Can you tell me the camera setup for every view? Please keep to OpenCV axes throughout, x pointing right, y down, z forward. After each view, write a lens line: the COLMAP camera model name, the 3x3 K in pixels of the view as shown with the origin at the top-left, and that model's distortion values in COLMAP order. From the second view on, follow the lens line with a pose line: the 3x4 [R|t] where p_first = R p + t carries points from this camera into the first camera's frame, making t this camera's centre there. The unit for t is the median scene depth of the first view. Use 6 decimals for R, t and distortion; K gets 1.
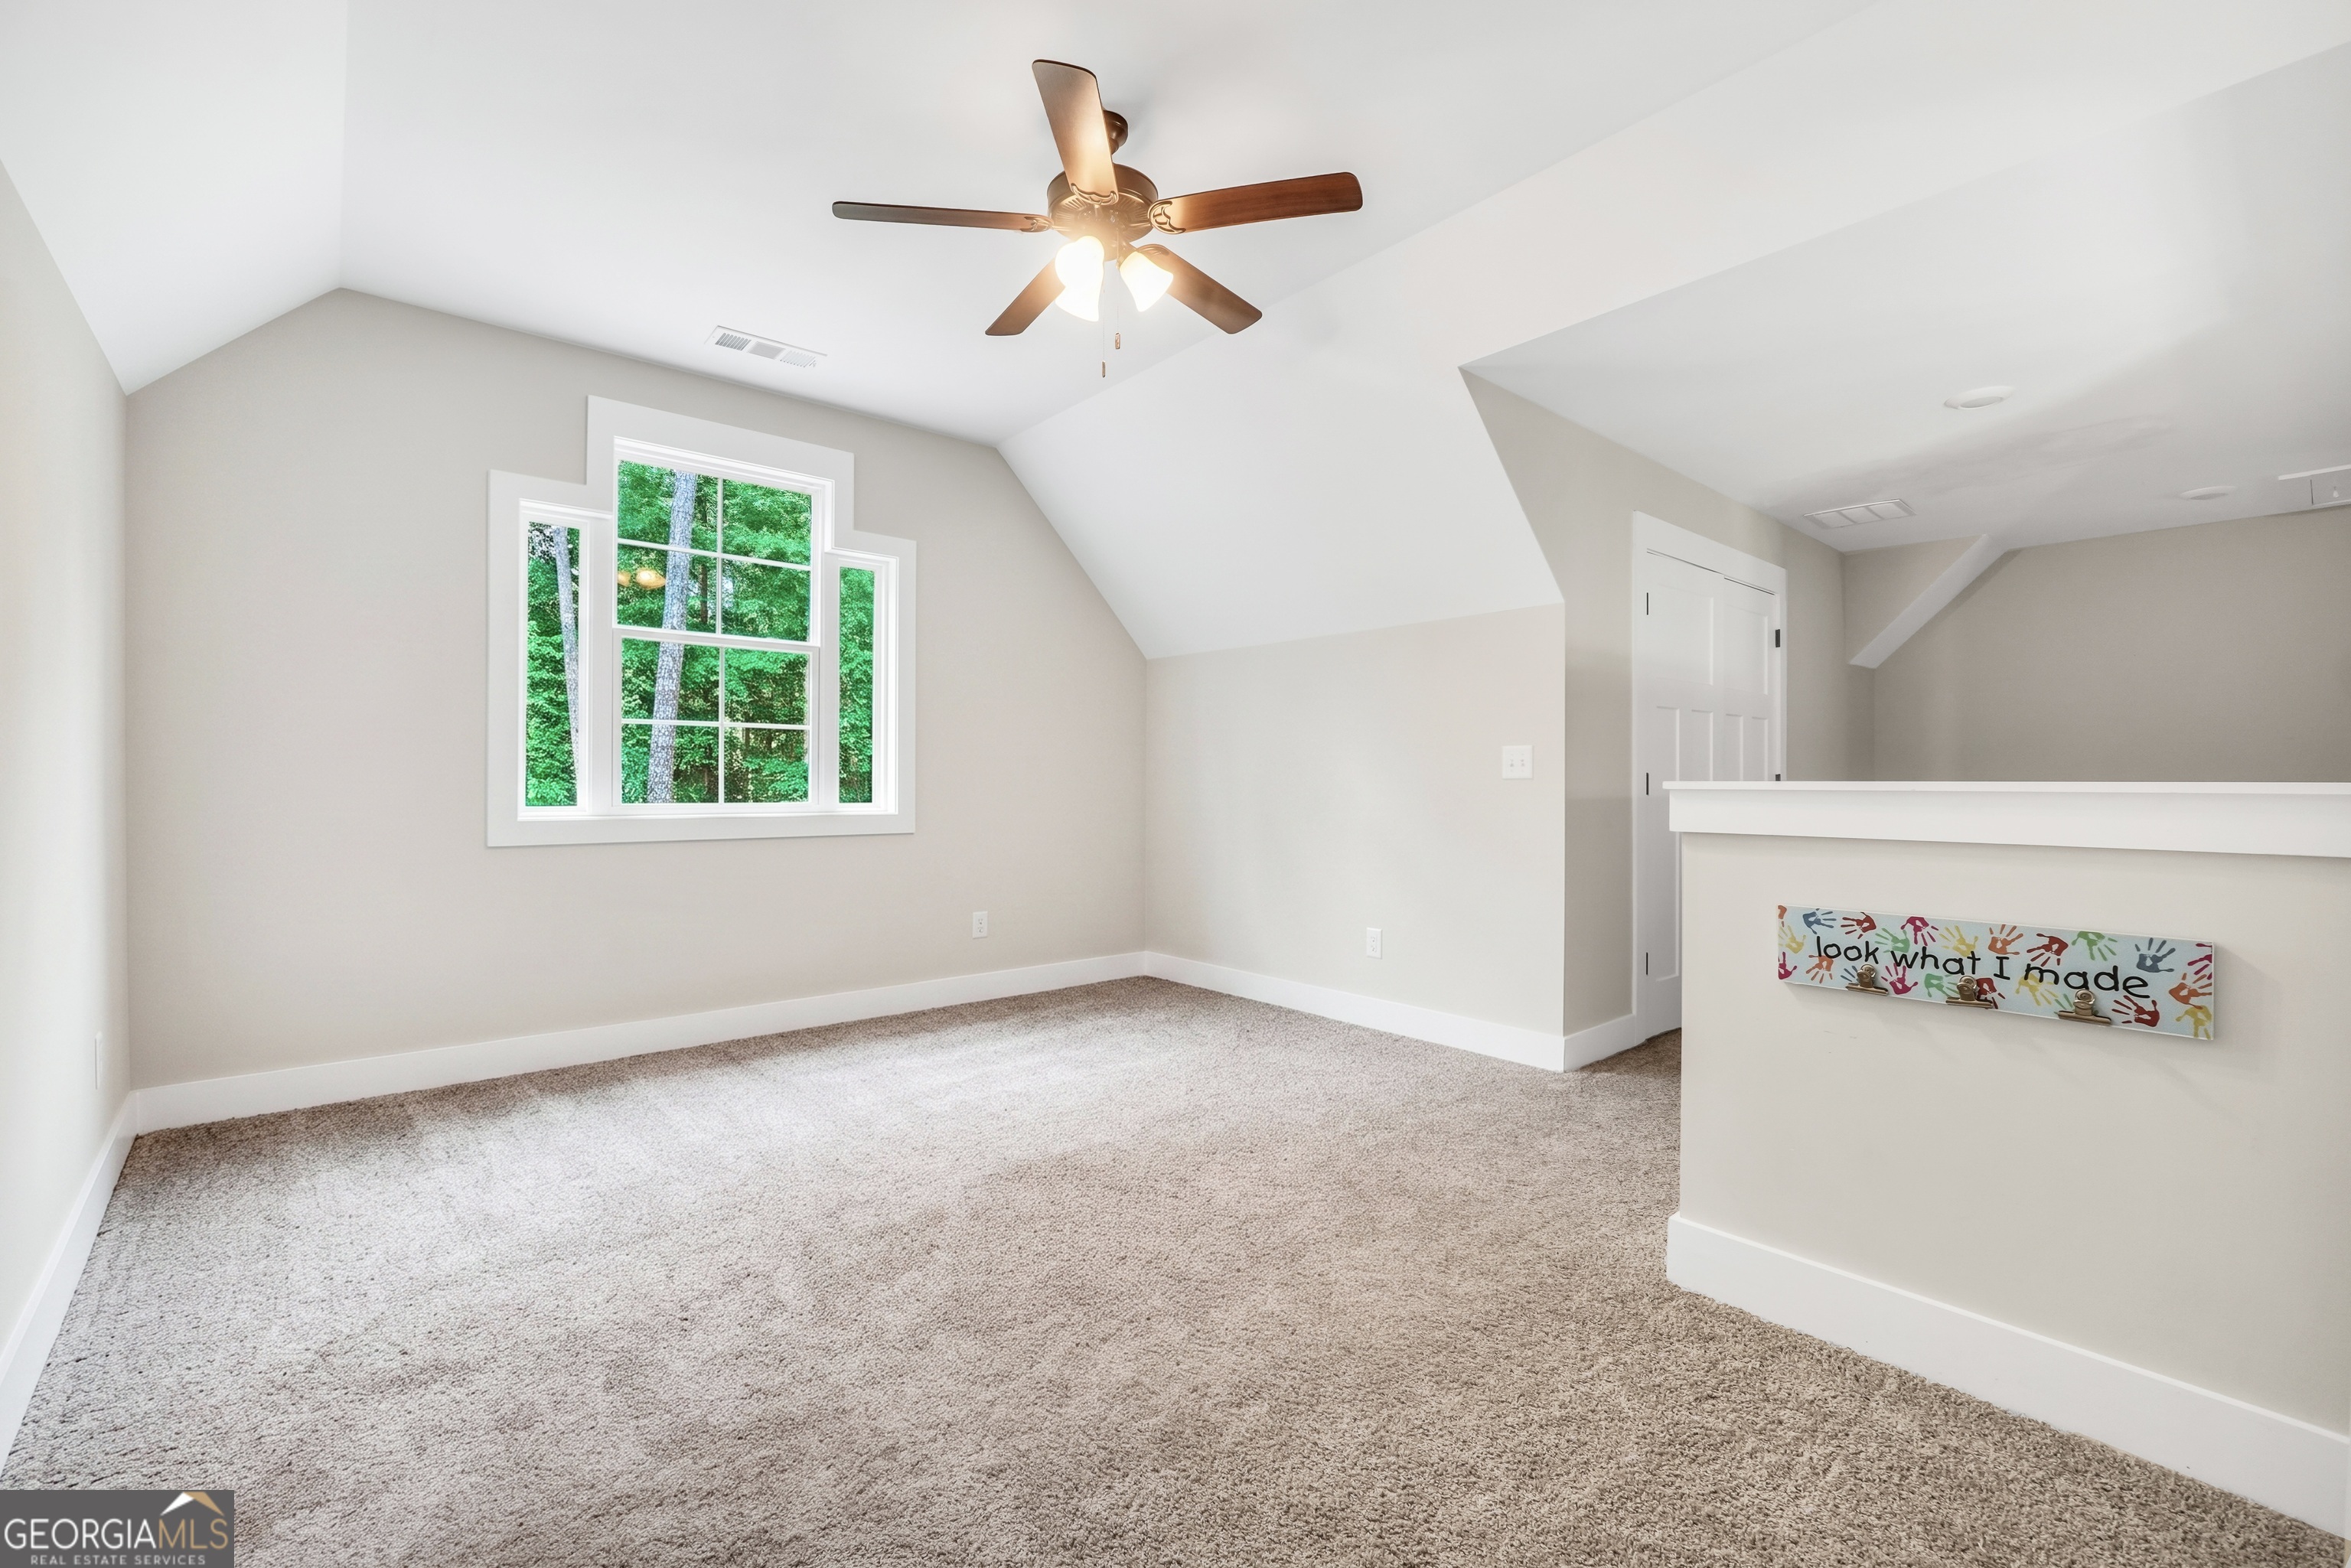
lens RADIAL K [[1001.3, 0, 1155.5], [0, 1001.3, 765.1], [0, 0, 1]] dist [-0.019654, 0.006802]
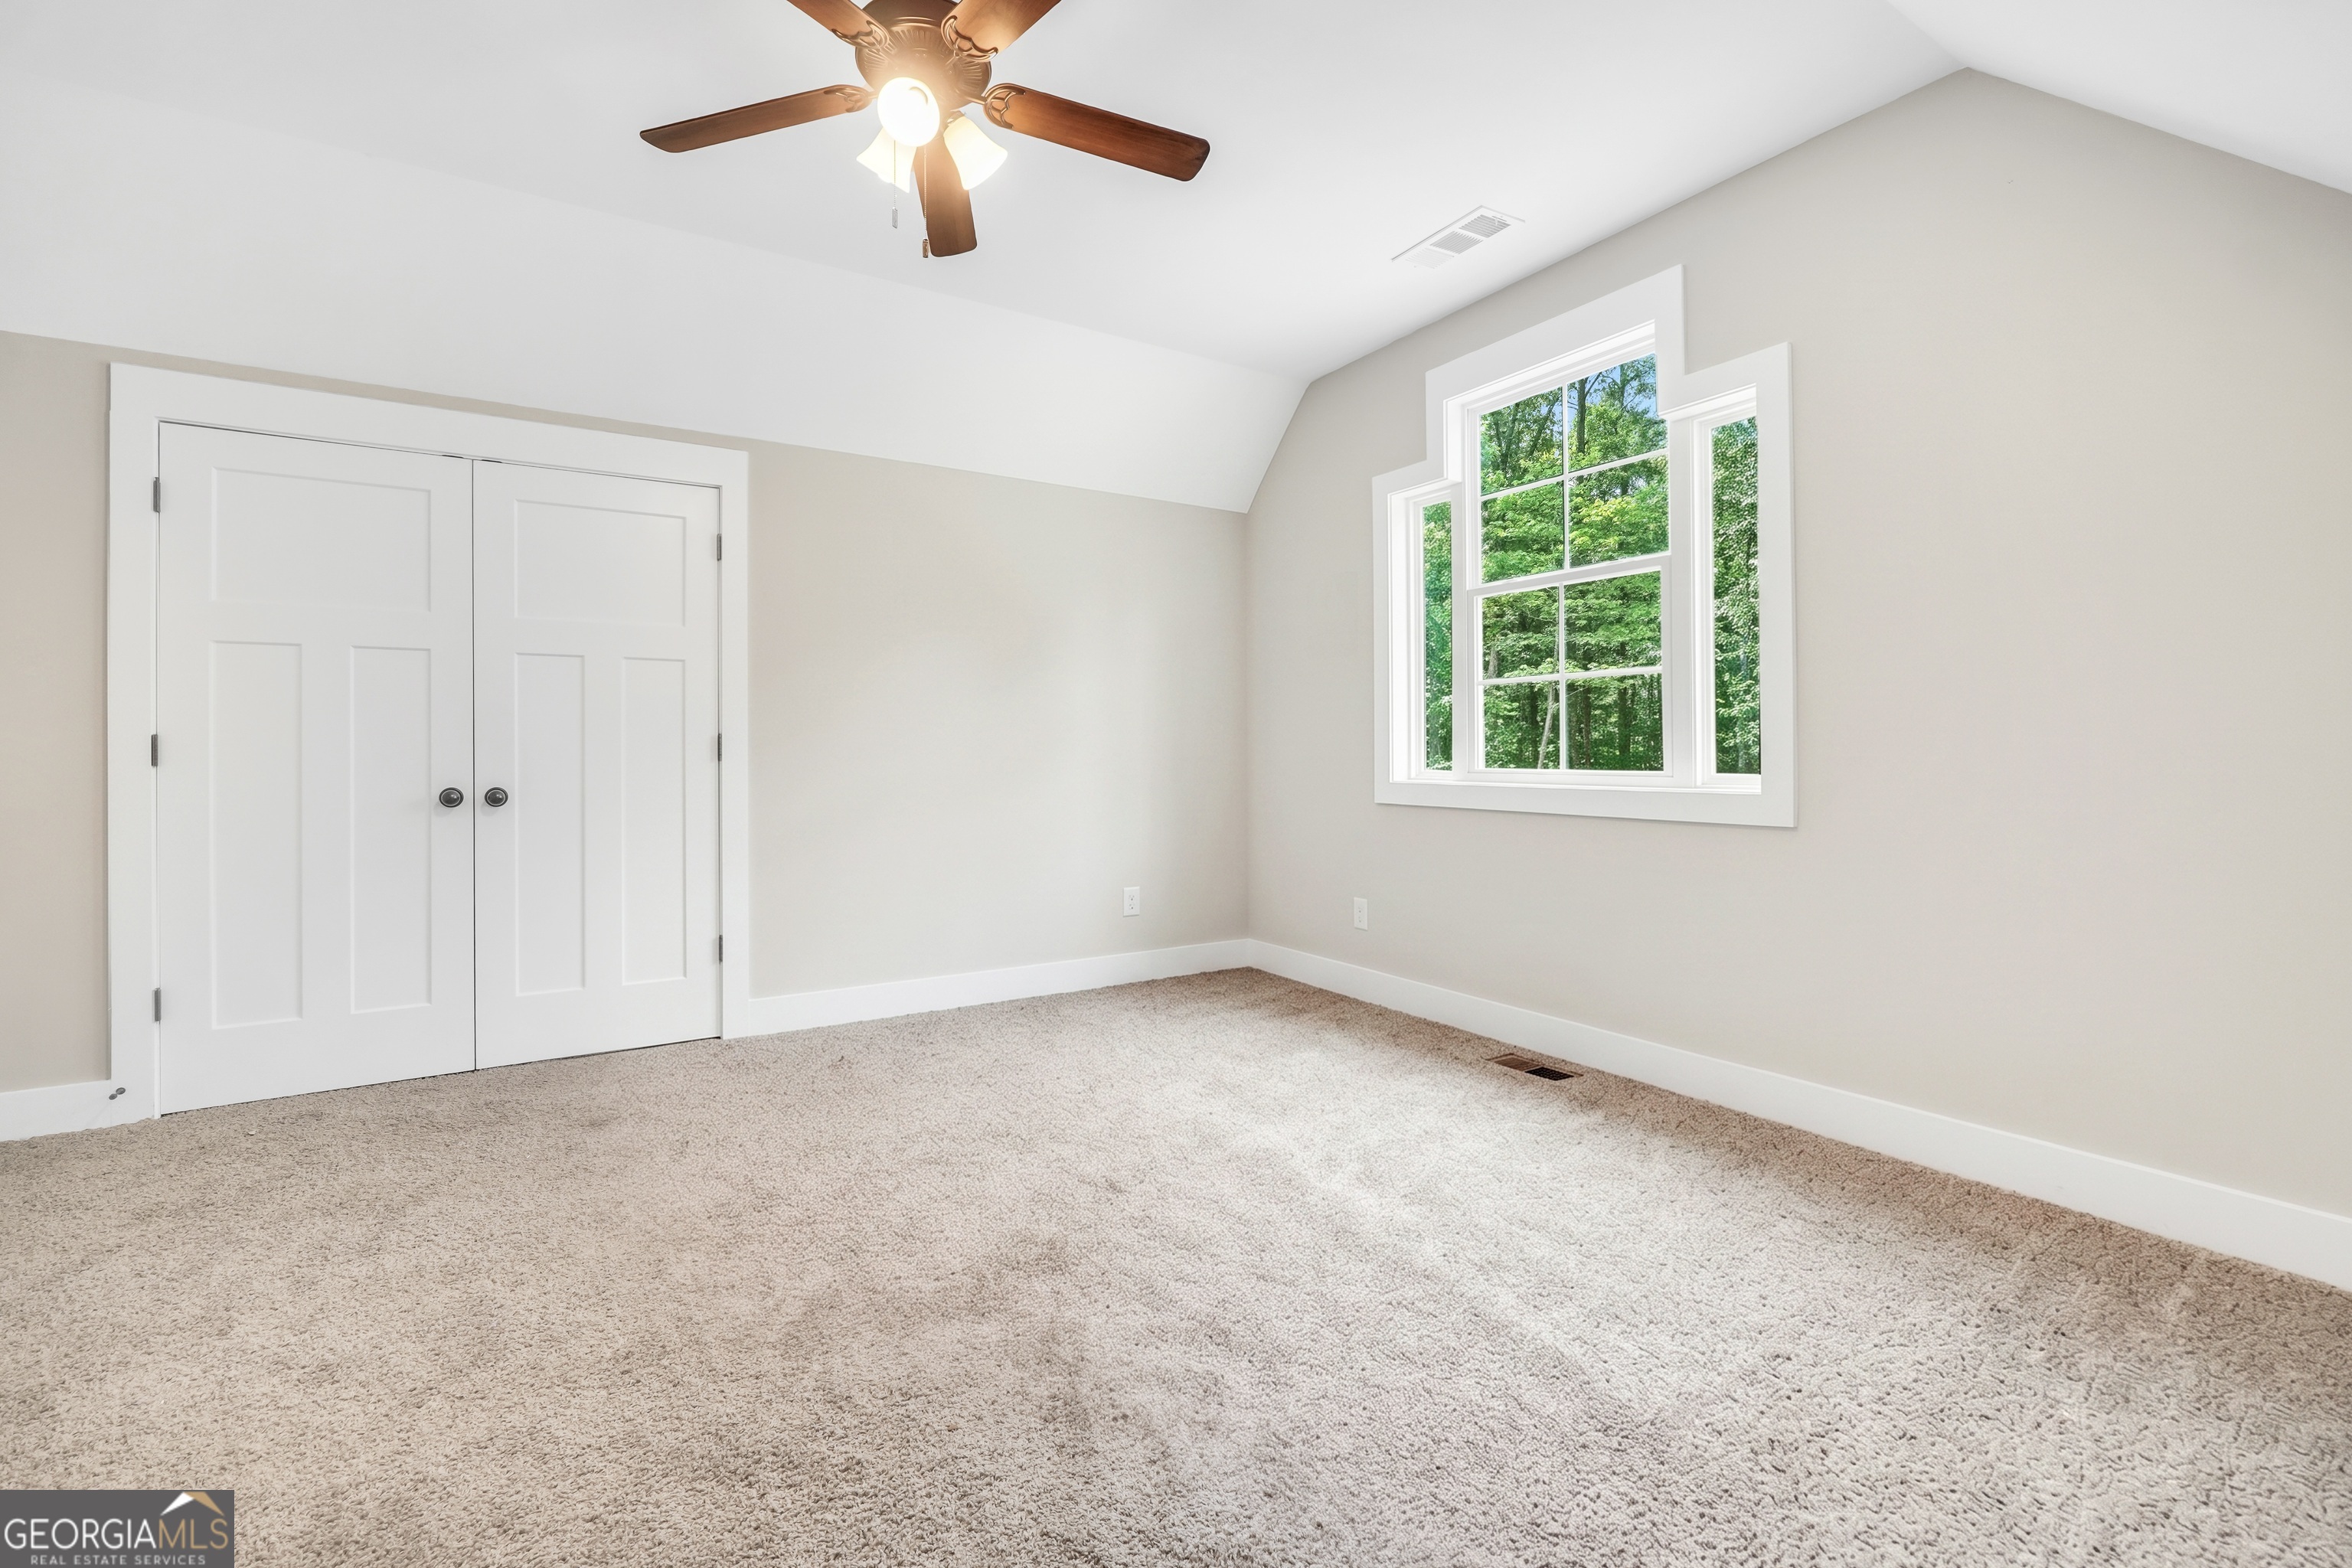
lens RADIAL K [[1001.7, 0, 1156.0], [0, 1001.7, 765.0], [0, 0, 1]] dist [-0.019654, 0.006802]
pose [[-0.133494, -0.001563, -0.991048, 0.467628], [0.006540, 0.999976, -0.002458, 0.034678], [0.991028, -0.006810, -0.133480, 0.816392]]
